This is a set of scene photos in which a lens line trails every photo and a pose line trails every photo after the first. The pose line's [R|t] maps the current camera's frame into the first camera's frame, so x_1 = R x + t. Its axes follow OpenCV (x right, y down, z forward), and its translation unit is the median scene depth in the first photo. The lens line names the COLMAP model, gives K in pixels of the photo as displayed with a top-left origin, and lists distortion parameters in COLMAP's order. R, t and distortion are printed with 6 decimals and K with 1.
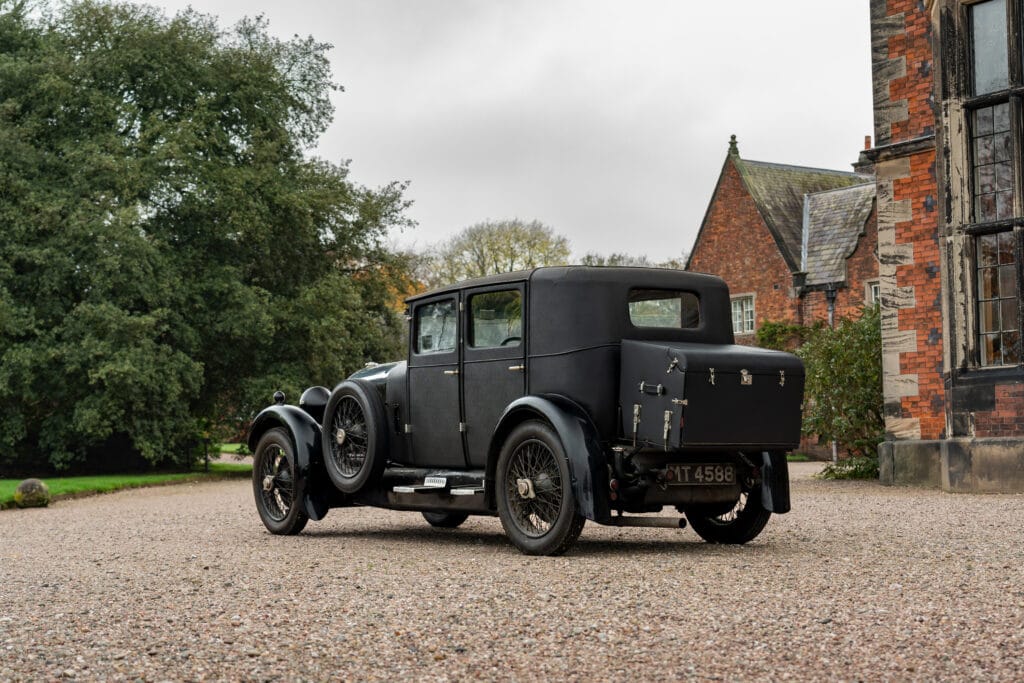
lens RADIAL K [[1632.9, 0, 510.7], [0, 1632.9, 297.3], [0, 0, 1]] dist [-0.003531, 0.074503]
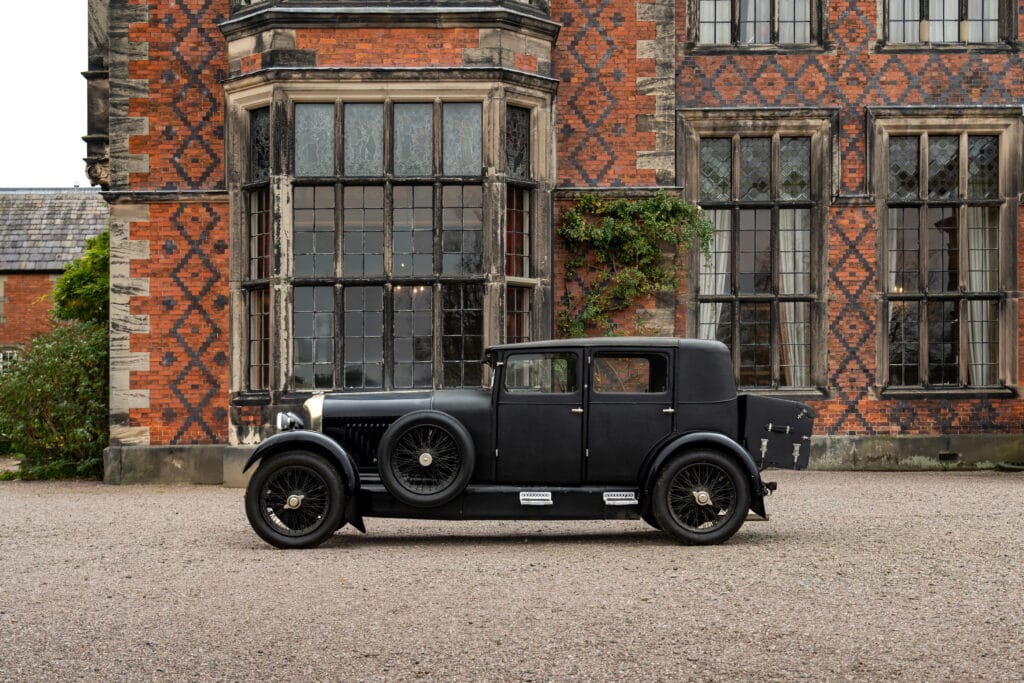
lens RADIAL K [[1476.6, 0, 512.0], [0, 1476.6, 341.5], [0, 0, 1]] dist [0.027652, -0.028344]
pose [[0.553574, 0.049085, 0.831352, -0.482491], [-0.074162, 0.997201, -0.009494, 0.002824], [-0.829492, -0.056399, 0.555664, 0.184216]]
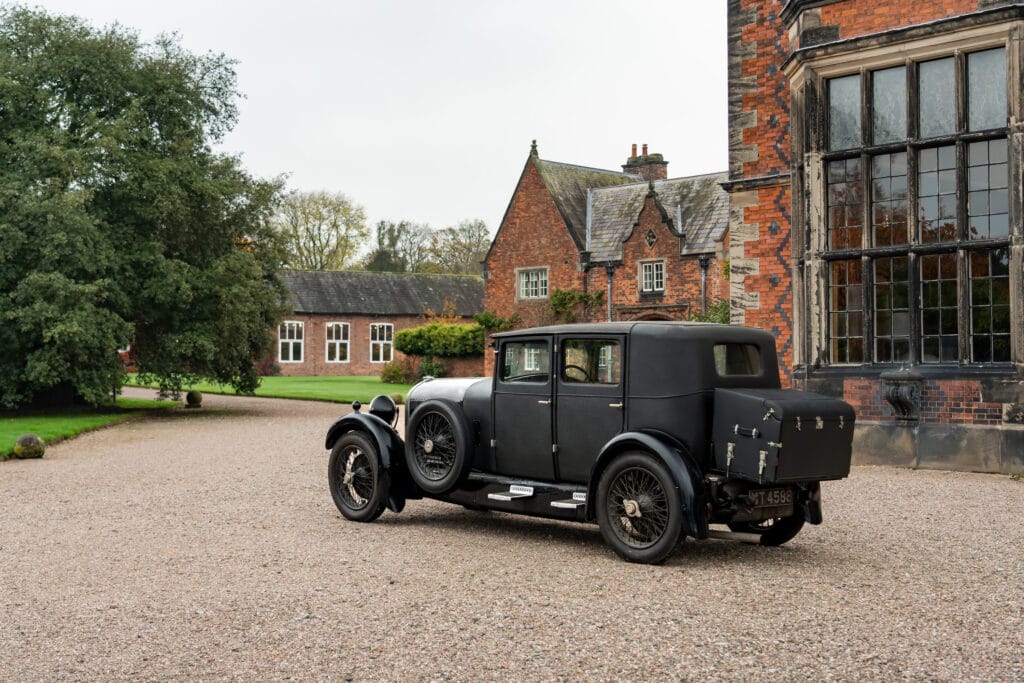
lens RADIAL K [[1299.5, 0, 491.7], [0, 1299.5, 274.7], [0, 0, 1]] dist [0.016692, 0.022629]
pose [[0.989769, 0.029036, 0.139692, -0.098757], [-0.031475, 0.999388, 0.015287, -0.028736], [-0.139162, -0.019528, 0.990077, 0.025203]]
